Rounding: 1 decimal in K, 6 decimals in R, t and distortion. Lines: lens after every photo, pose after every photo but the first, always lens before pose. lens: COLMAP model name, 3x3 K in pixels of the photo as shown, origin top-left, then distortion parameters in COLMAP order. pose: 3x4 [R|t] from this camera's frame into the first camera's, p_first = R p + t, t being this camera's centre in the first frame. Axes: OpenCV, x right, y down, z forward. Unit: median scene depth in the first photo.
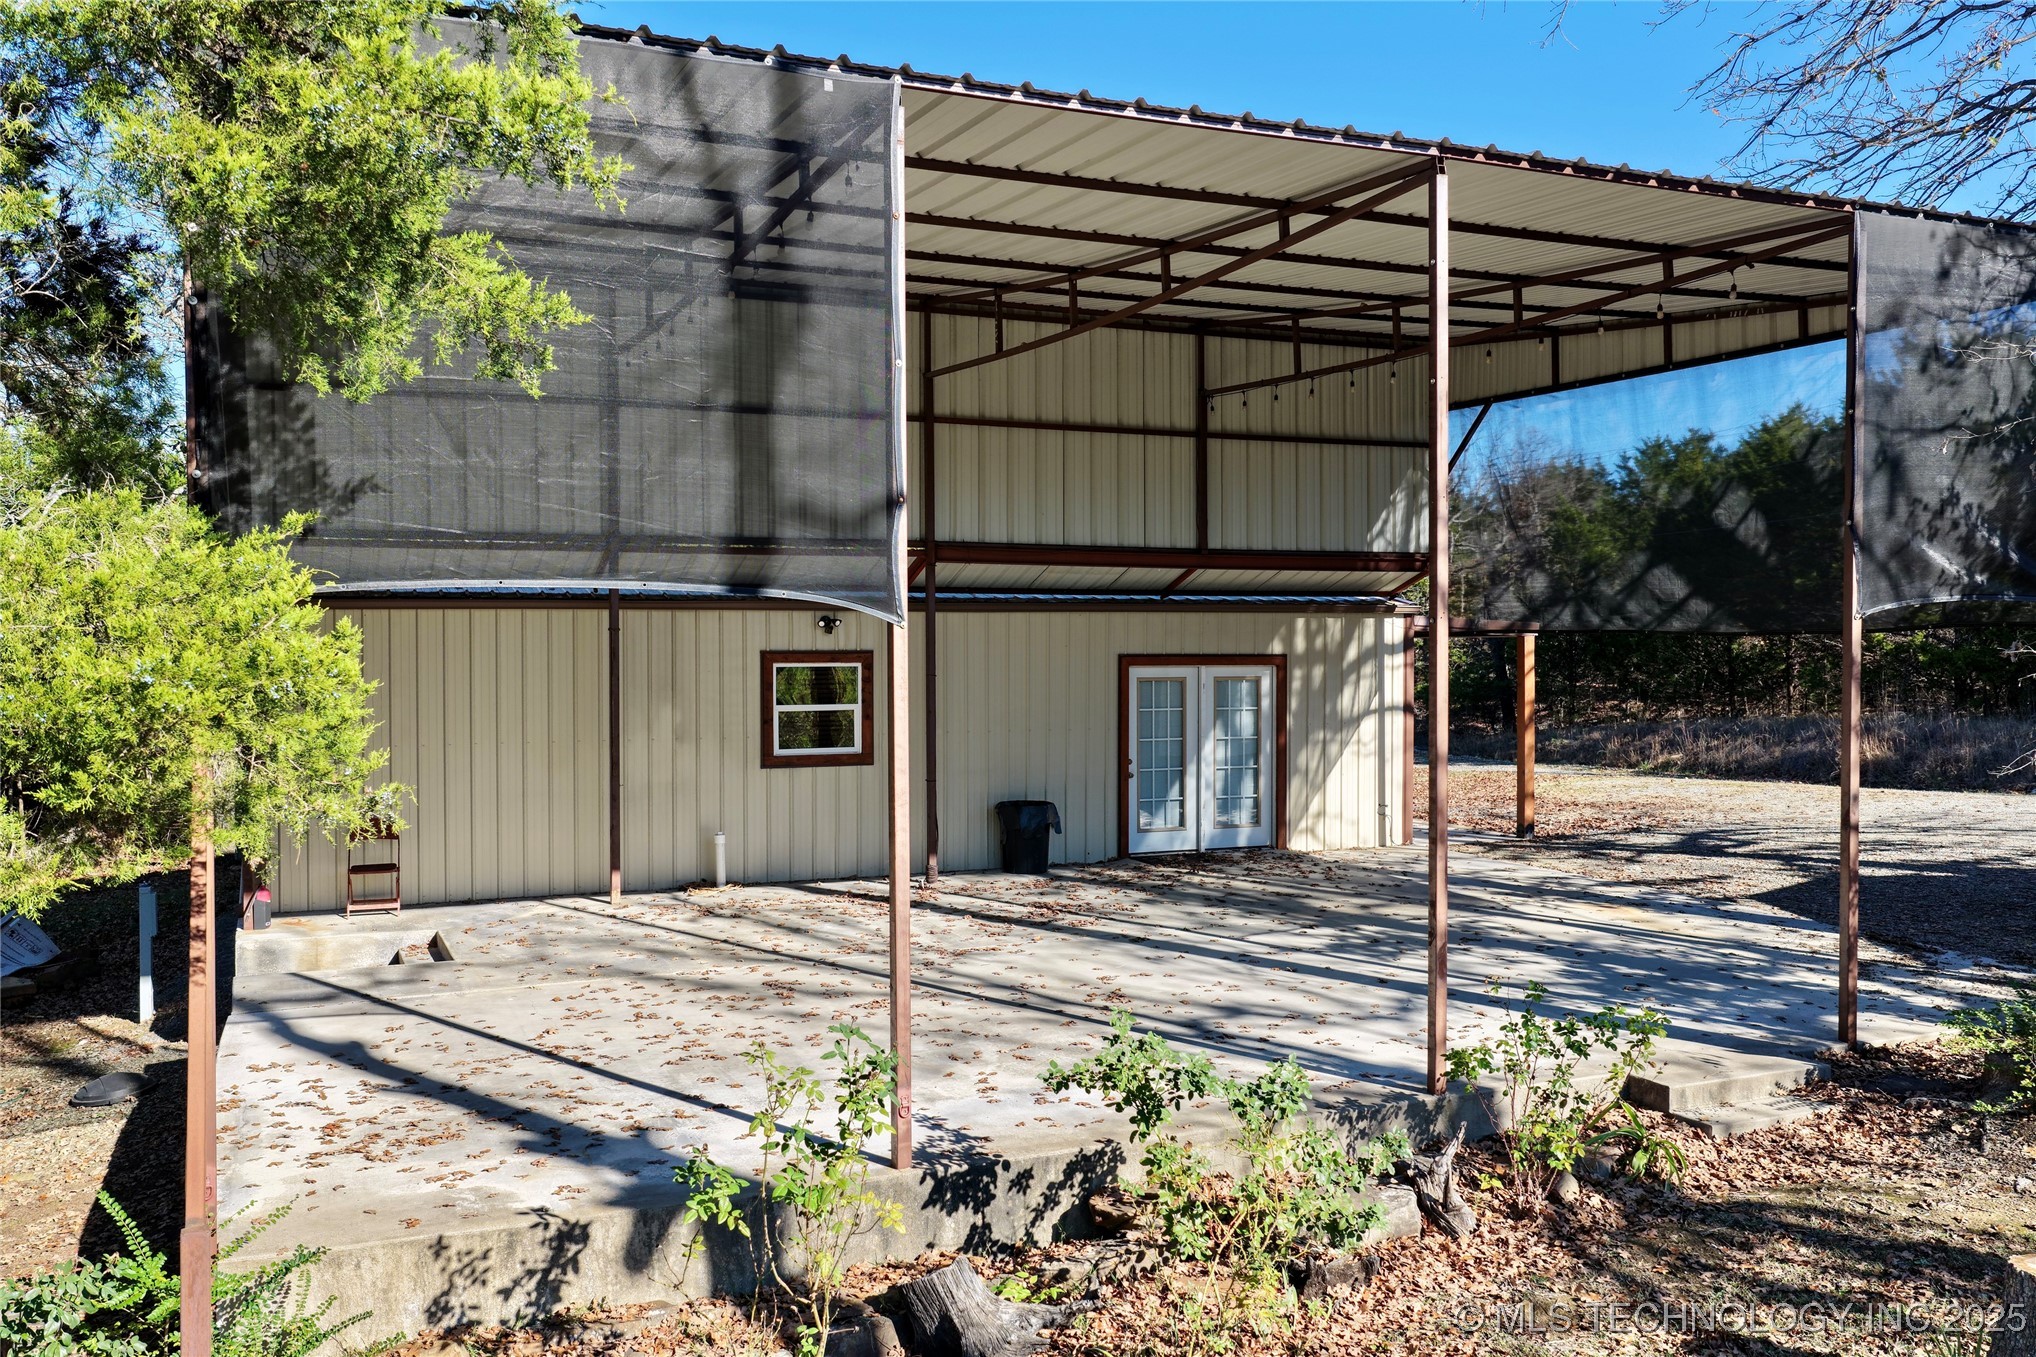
lens RADIAL K [[1667.2, 0, 1025.8], [0, 1667.2, 679.4], [0, 0, 1]] dist [-0.014709, 0.034201]
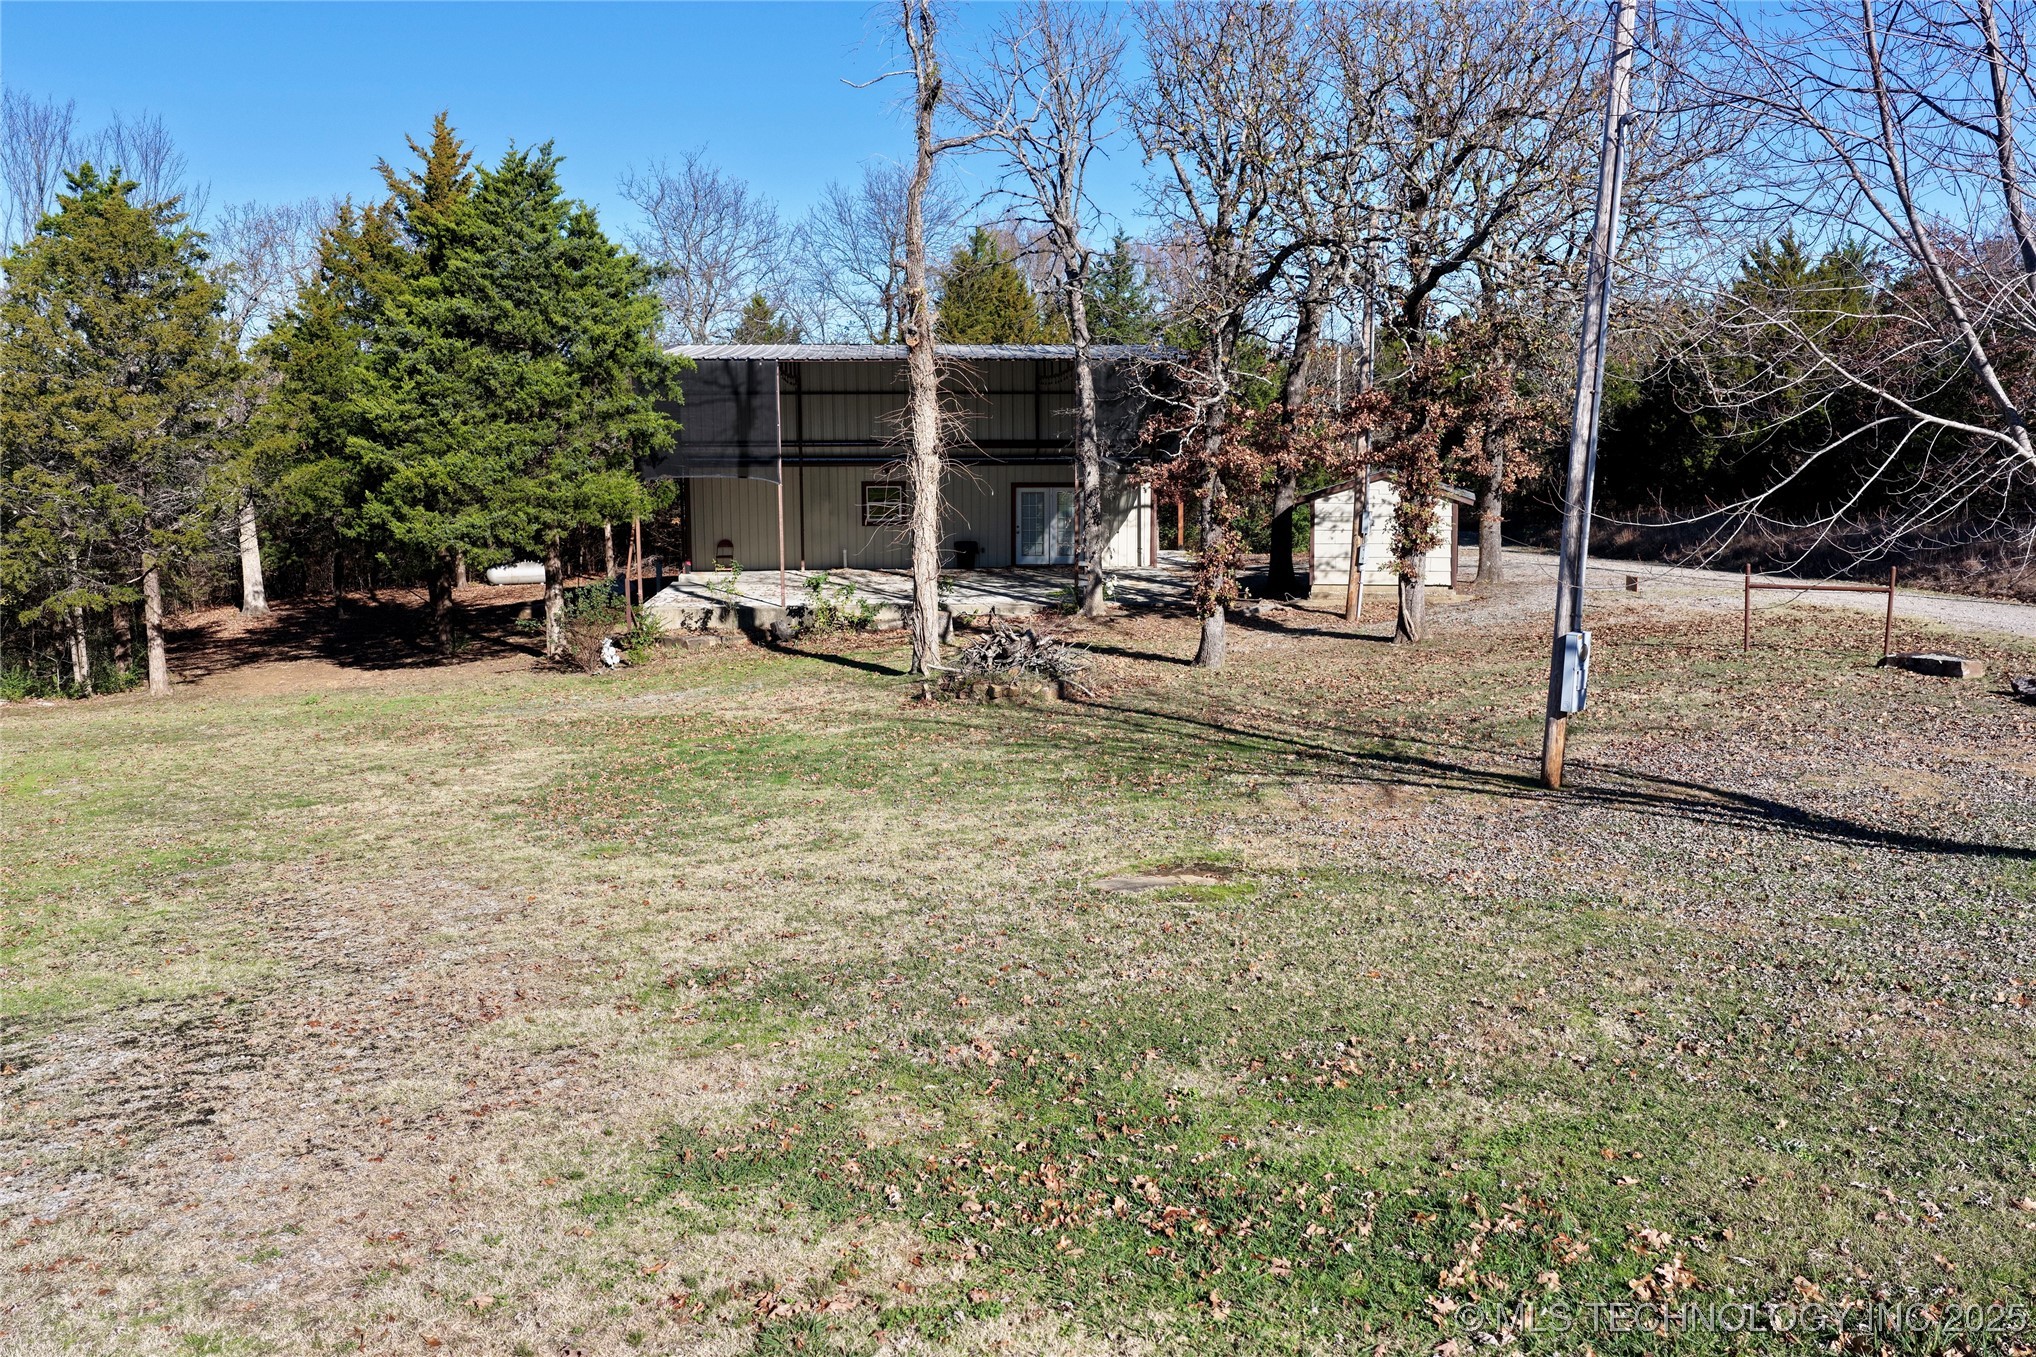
lens RADIAL K [[1667.2, 0, 1025.8], [0, 1667.2, 679.4], [0, 0, 1]] dist [-0.014709, 0.034201]
pose [[0.943757, 0.042329, -0.327918, 0.882676], [-0.004155, 0.993211, 0.116252, -0.012691], [0.330612, -0.108352, 0.937526, -1.307088]]
